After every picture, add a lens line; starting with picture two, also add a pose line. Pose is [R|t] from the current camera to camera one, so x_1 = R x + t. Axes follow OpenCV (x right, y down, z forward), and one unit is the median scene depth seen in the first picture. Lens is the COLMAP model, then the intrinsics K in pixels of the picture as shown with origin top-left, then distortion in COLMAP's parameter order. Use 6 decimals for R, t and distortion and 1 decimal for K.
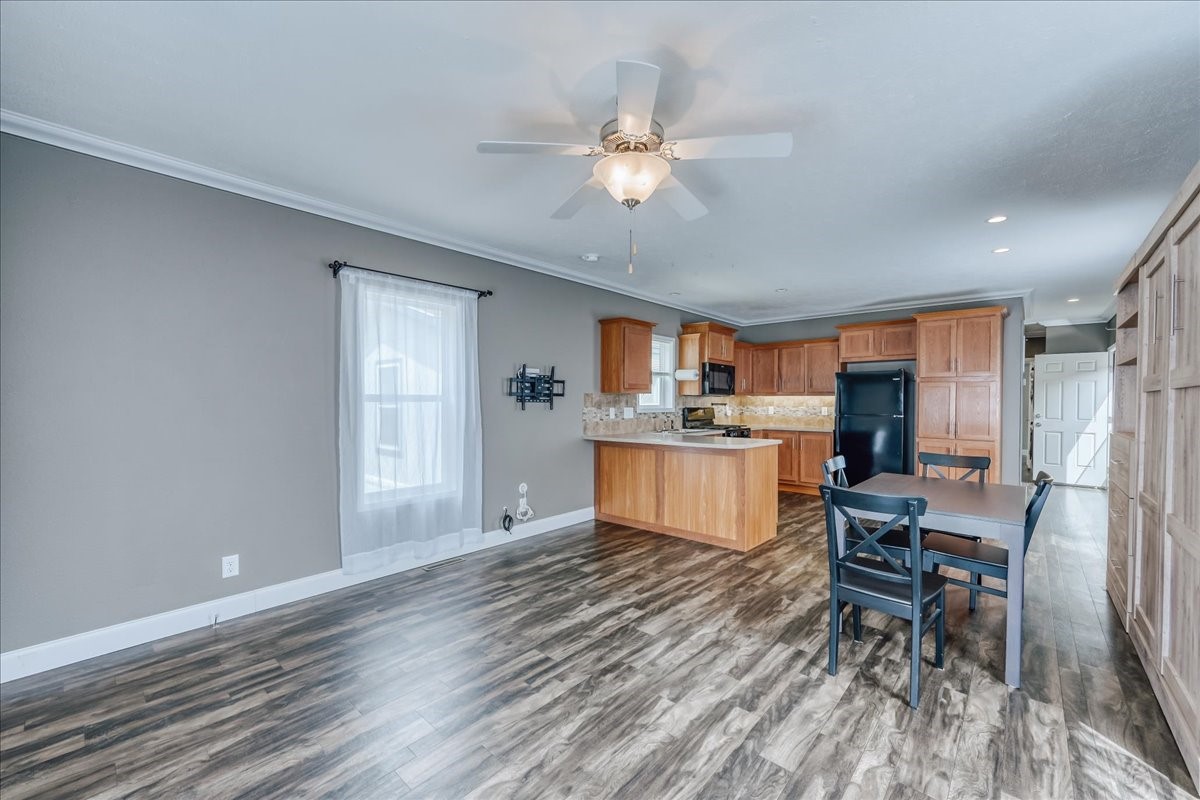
lens RADIAL K [[476.0, 0, 608.0], [0, 476.0, 400.6], [0, 0, 1]] dist [-0.000708, 0.000004]
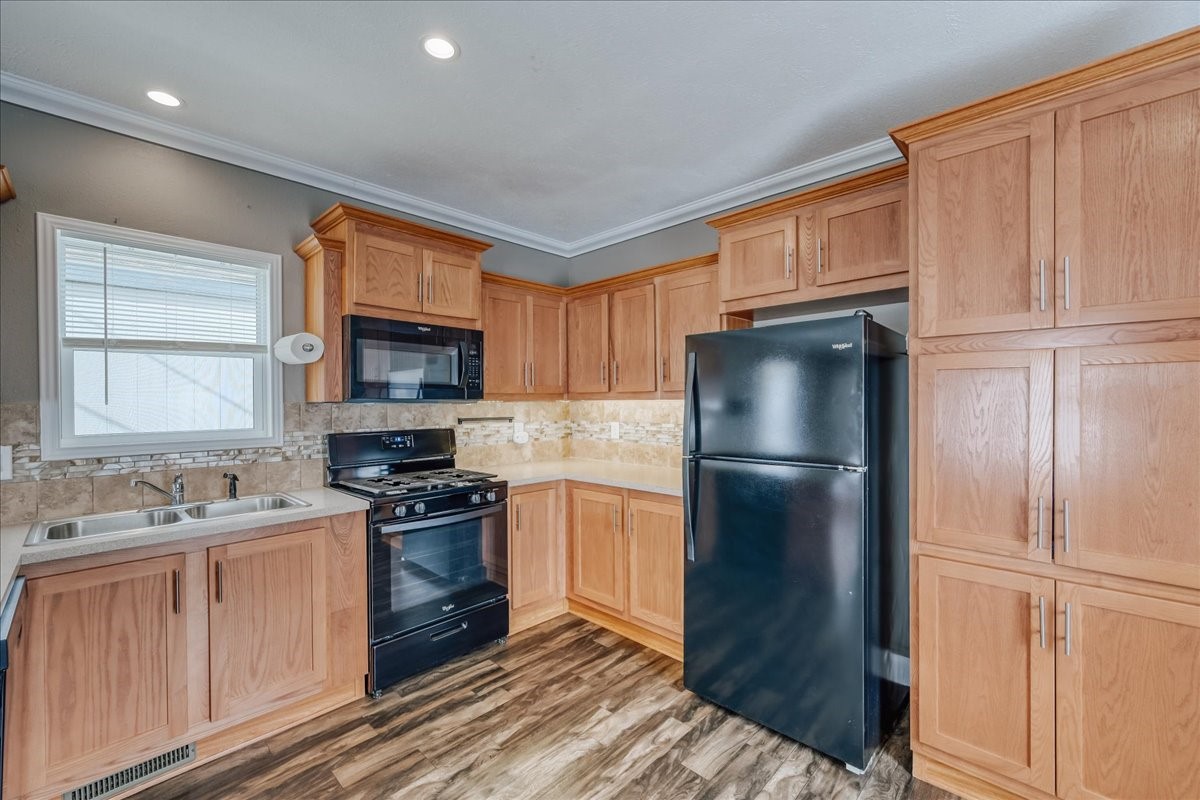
lens RADIAL K [[490.4, 0, 609.2], [0, 490.4, 402.5], [0, 0, 1]] dist [-0.002361, 0.000061]
pose [[0.999185, -0.009921, -0.039139, 0.439247], [0.010079, 0.999942, 0.003845, -0.011142], [0.039098, -0.004236, 0.999226, 0.637682]]
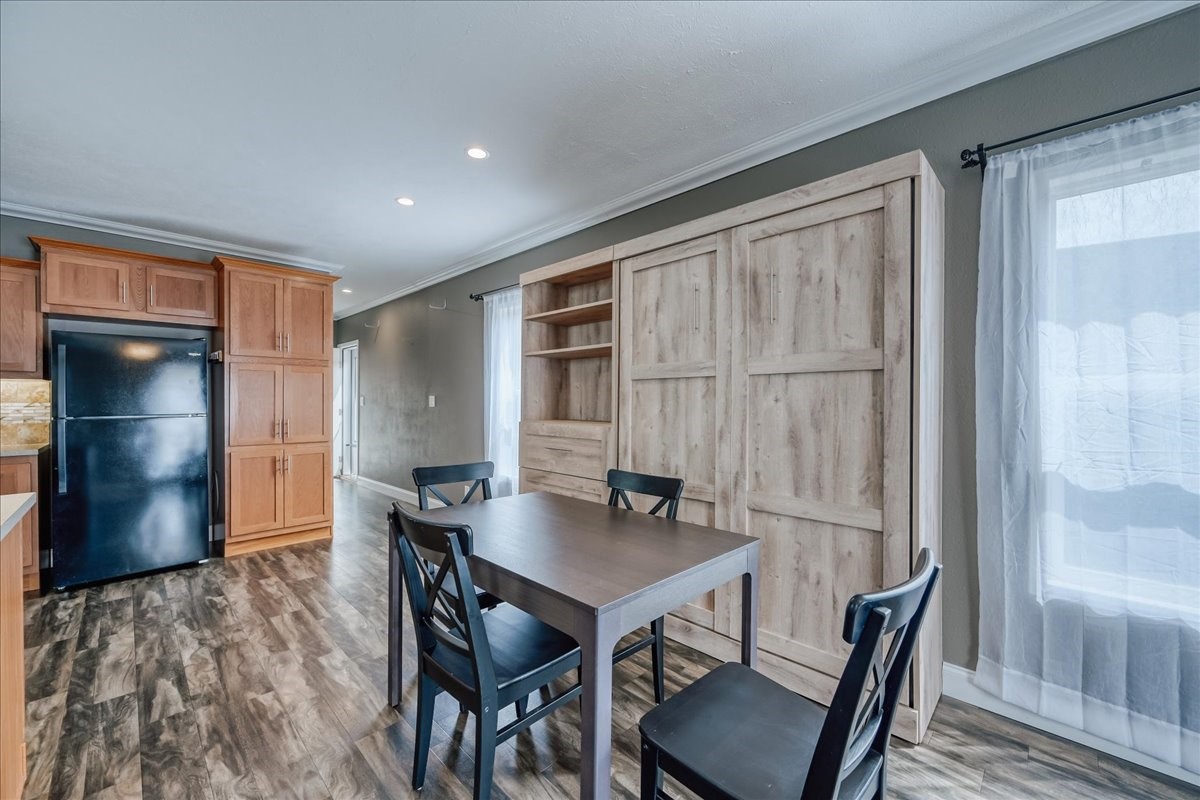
lens RADIAL K [[474.2, 0, 600.3], [0, 474.2, 402.4], [0, 0, 1]] dist [-0.001232, 0.000056]
pose [[0.062575, -0.011286, 0.997976, 0.031647], [-0.000233, 0.999936, 0.011323, 0.008594], [-0.998040, -0.000941, 0.062569, 0.416559]]
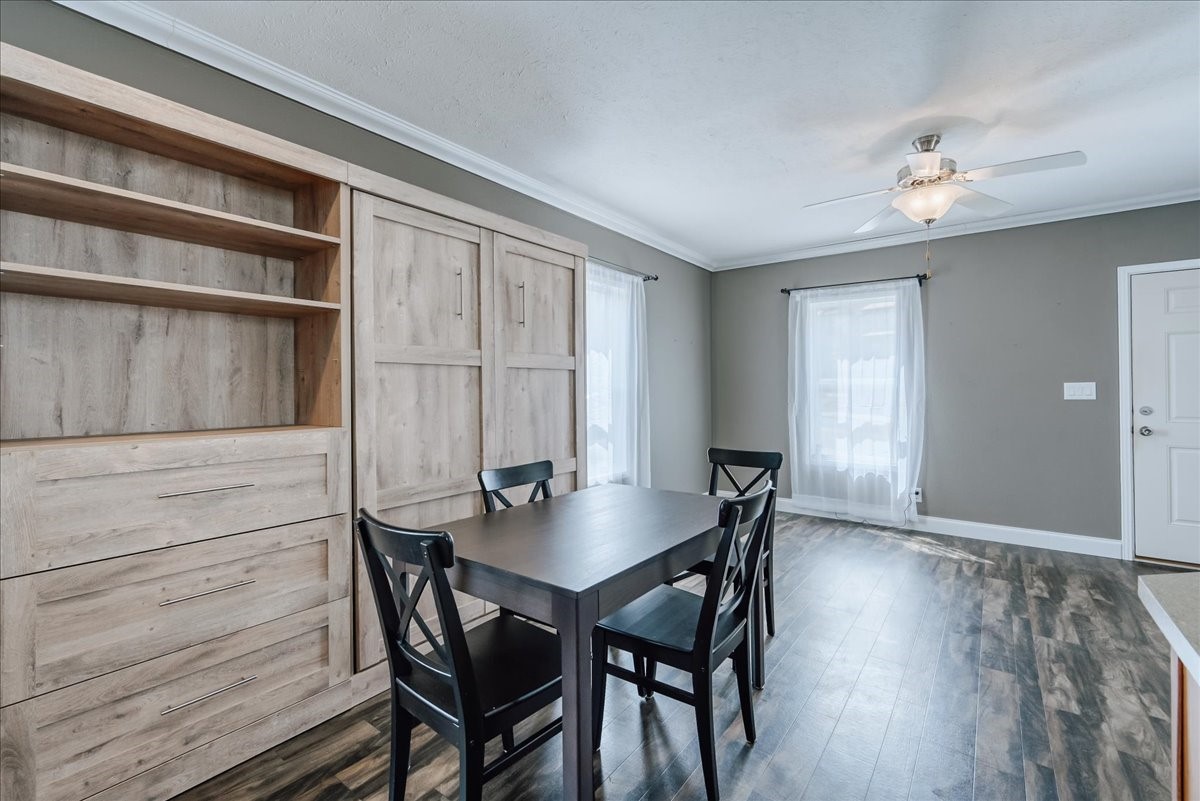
lens RADIAL K [[517.5, 0, 600.6], [0, 517.5, 385.0], [0, 0, 1]] dist [0.000573, 0.000095]
pose [[-0.997816, -0.003765, -0.065955, 0.338277], [-0.003361, 0.999975, -0.006223, 0.009696], [0.065976, -0.005987, -0.997803, 0.770129]]
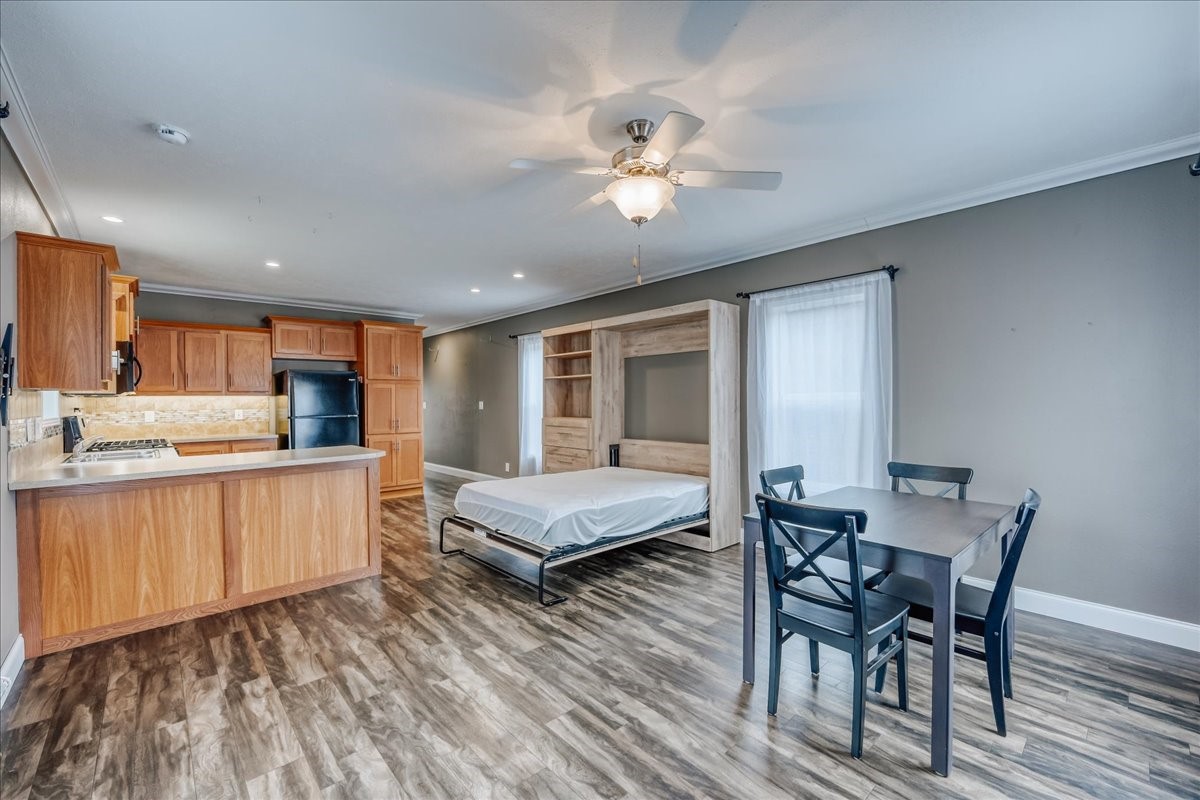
lens RADIAL K [[492.1, 0, 599.2], [0, 492.1, 403.7], [0, 0, 1]] dist [-0.000477, -0.000154]
pose [[0.117635, -0.014093, 0.992957, -0.365026], [0.009200, 0.999872, 0.013102, -0.002337], [-0.993014, 0.007594, 0.117750, 0.320547]]
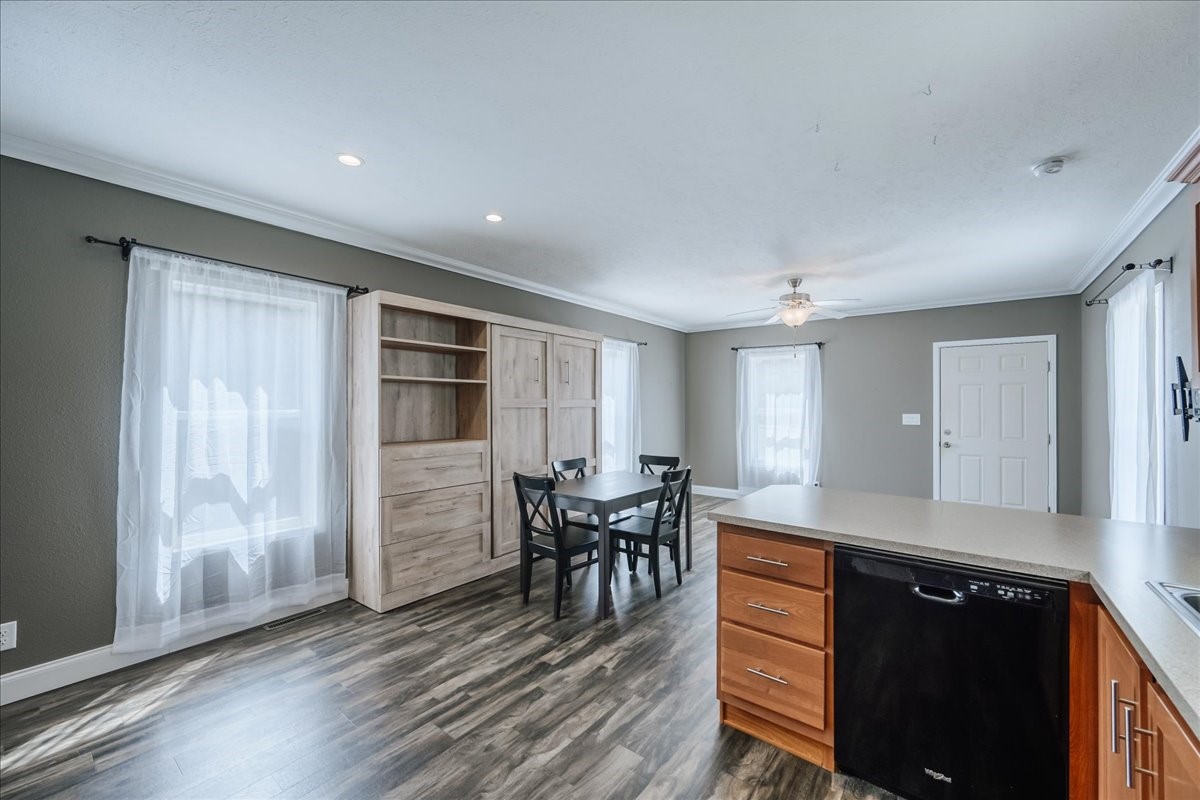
lens RADIAL K [[476.0, 0, 608.0], [0, 476.0, 400.6], [0, 0, 1]] dist [-0.000708, 0.000004]
pose [[-0.997499, -0.009911, -0.069989, 0.365393], [-0.009307, 0.999917, -0.008940, -0.012519], [0.070072, -0.008266, -0.997508, 1.068745]]
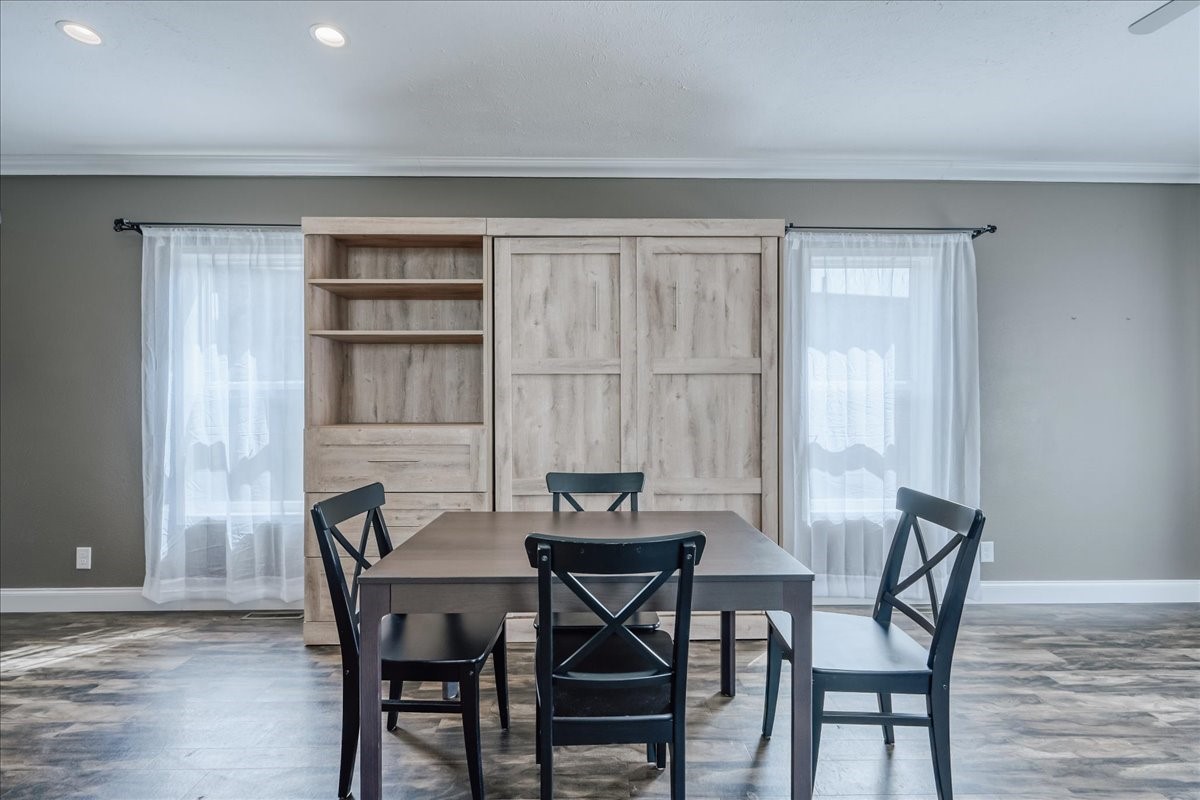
lens RADIAL K [[528.2, 0, 608.1], [0, 528.2, 404.7], [0, 0, 1]] dist [-0.008681, 0.000010]
pose [[-0.672413, -0.016766, 0.739987, 0.092908], [-0.002466, 0.999789, 0.020411, 0.008680], [-0.740173, 0.011900, -0.672312, 0.647927]]
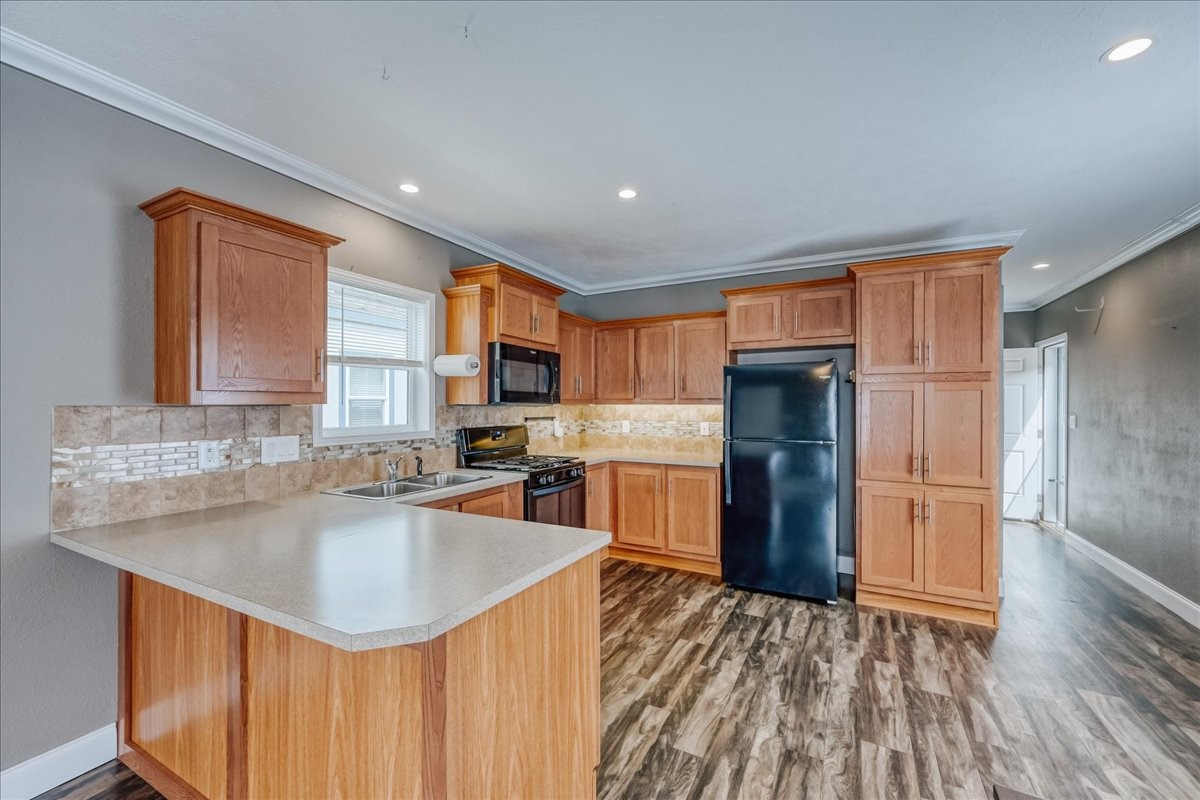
lens RADIAL K [[474.2, 0, 600.3], [0, 474.2, 402.4], [0, 0, 1]] dist [-0.001232, 0.000056]
pose [[0.974211, -0.001613, 0.225634, 0.203959], [0.002267, 0.999994, -0.002638, -0.012998], [-0.225628, 0.003081, 0.974209, 0.477628]]
